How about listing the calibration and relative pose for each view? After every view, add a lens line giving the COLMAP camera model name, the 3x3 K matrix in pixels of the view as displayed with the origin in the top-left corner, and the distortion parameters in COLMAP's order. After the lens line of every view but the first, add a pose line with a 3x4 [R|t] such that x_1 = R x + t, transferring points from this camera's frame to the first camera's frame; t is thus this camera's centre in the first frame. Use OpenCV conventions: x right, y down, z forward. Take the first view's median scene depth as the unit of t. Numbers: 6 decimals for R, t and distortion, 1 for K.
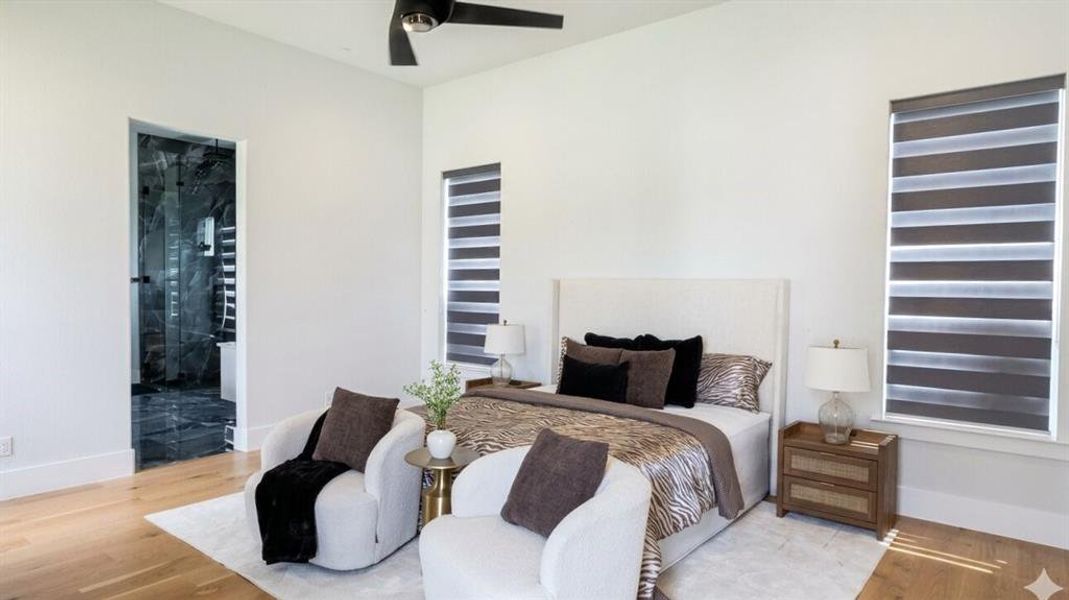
lens RADIAL K [[639.7, 0, 534.0], [0, 639.7, 292.7], [0, 0, 1]] dist [-0.001656, -0.000710]
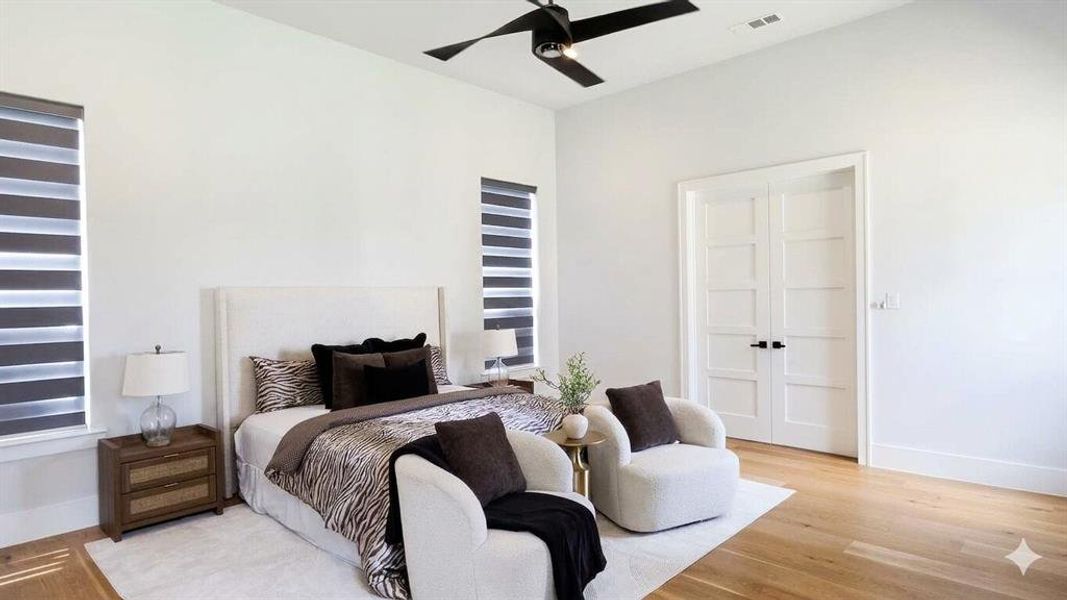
lens RADIAL K [[559.9, 0, 536.2], [0, 559.9, 305.9], [0, 0, 1]] dist [0.002939, 0.000573]
pose [[0.098140, -0.036260, 0.994512, -0.380280], [0.020134, 0.999204, 0.034445, -0.008729], [-0.994969, 0.016643, 0.098792, 0.326611]]
